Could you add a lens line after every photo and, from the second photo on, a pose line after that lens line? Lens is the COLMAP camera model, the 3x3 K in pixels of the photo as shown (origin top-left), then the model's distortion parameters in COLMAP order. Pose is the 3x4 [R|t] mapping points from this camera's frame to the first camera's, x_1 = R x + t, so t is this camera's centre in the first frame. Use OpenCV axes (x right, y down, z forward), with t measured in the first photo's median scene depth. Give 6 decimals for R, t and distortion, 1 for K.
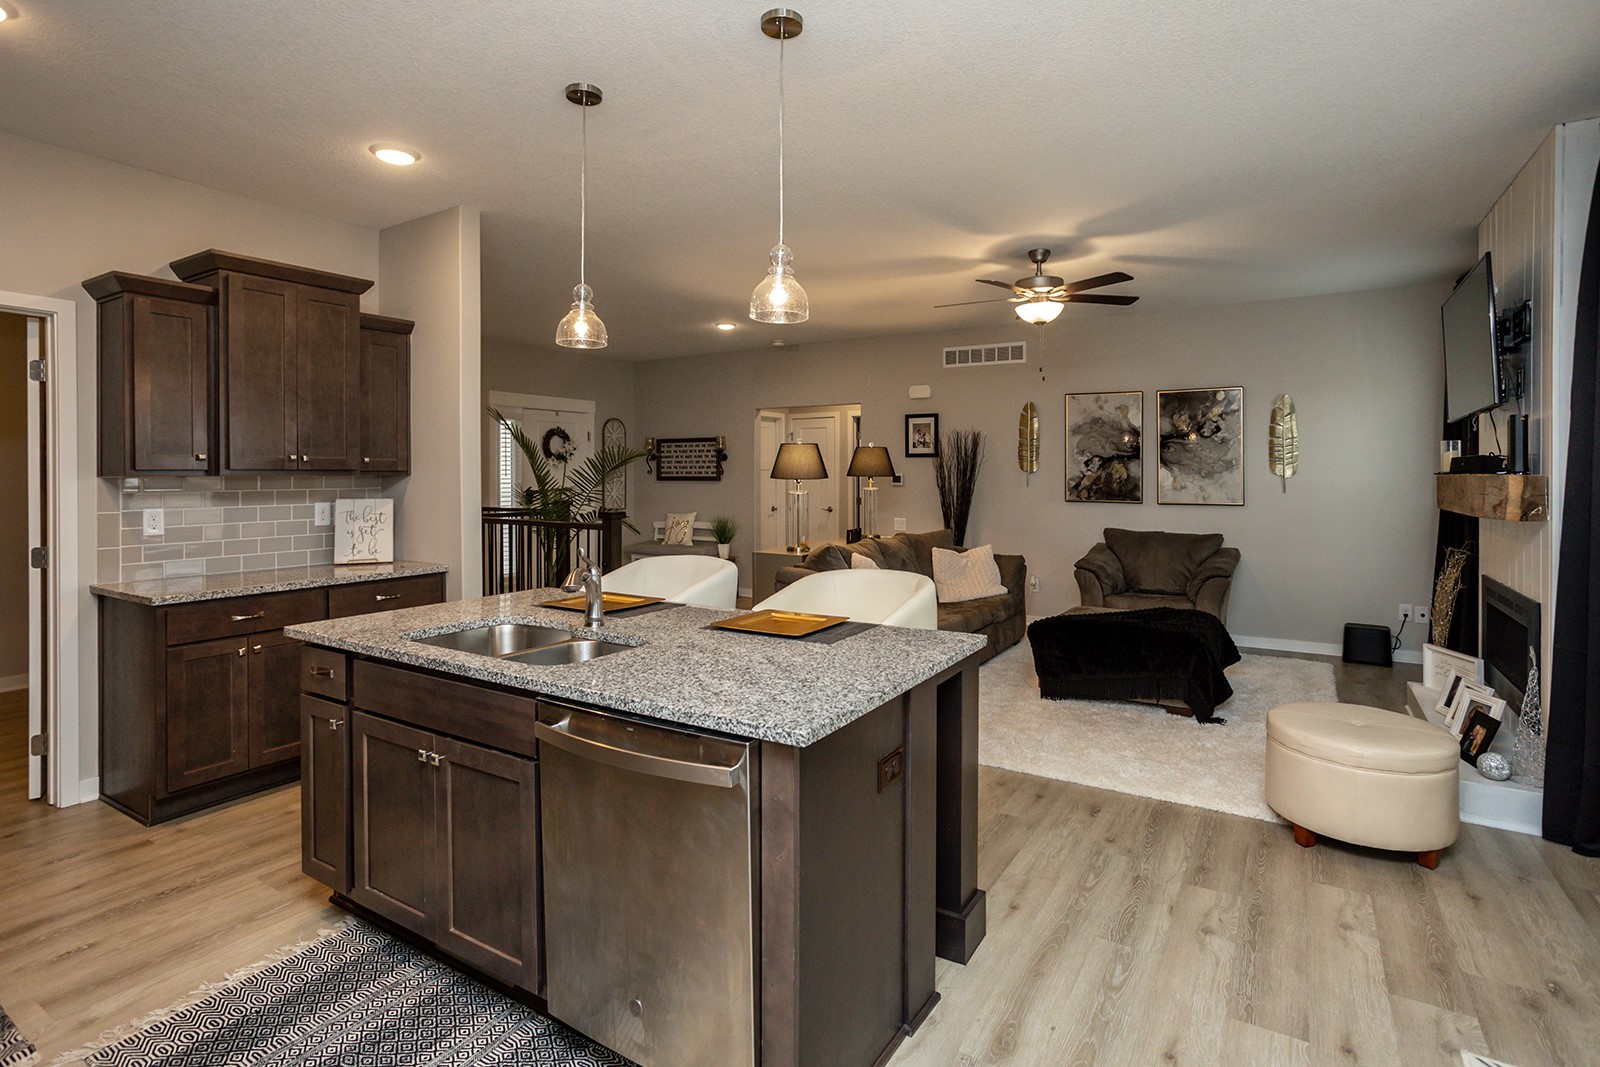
lens RADIAL K [[790.4, 0, 818.2], [0, 790.4, 495.8], [0, 0, 1]] dist [-0.034431, 0.014244]
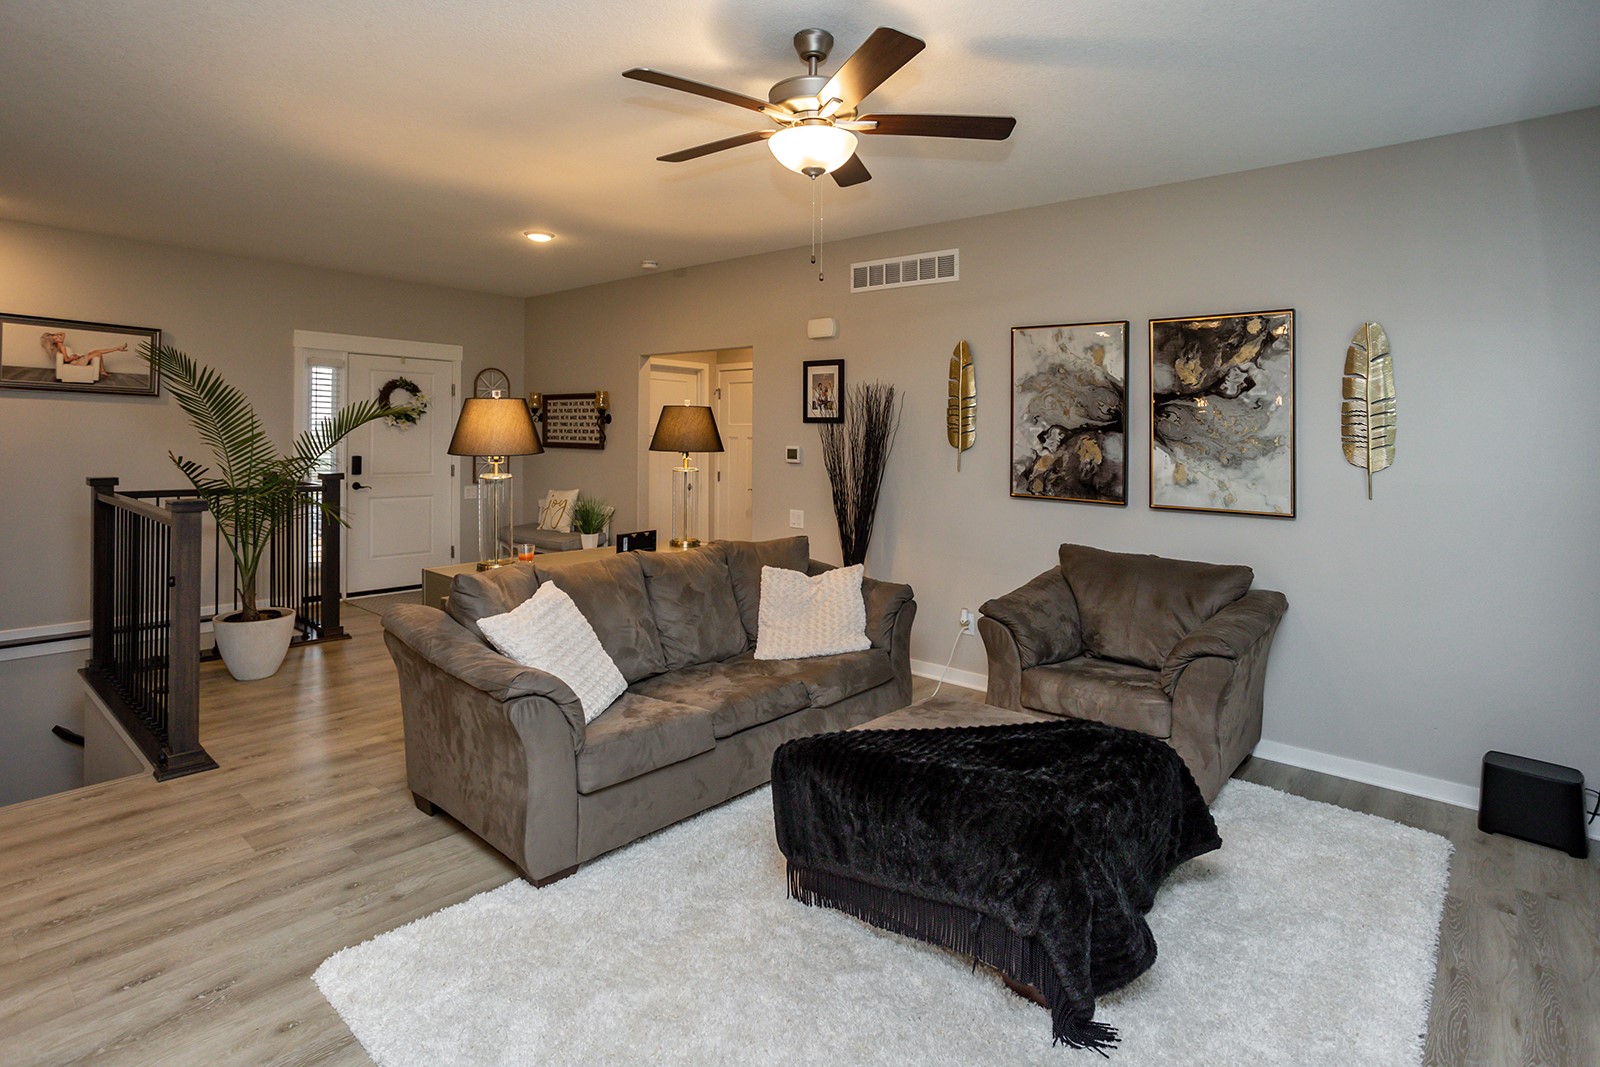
lens RADIAL K [[790.4, 0, 845.0], [0, 790.4, 437.2], [0, 0, 1]] dist [-0.034431, 0.014244]
pose [[0.987237, 0.019895, -0.158010, 0.290590], [-0.023986, 0.999424, -0.024027, -0.023075], [0.157441, 0.027510, 0.987145, 0.361816]]
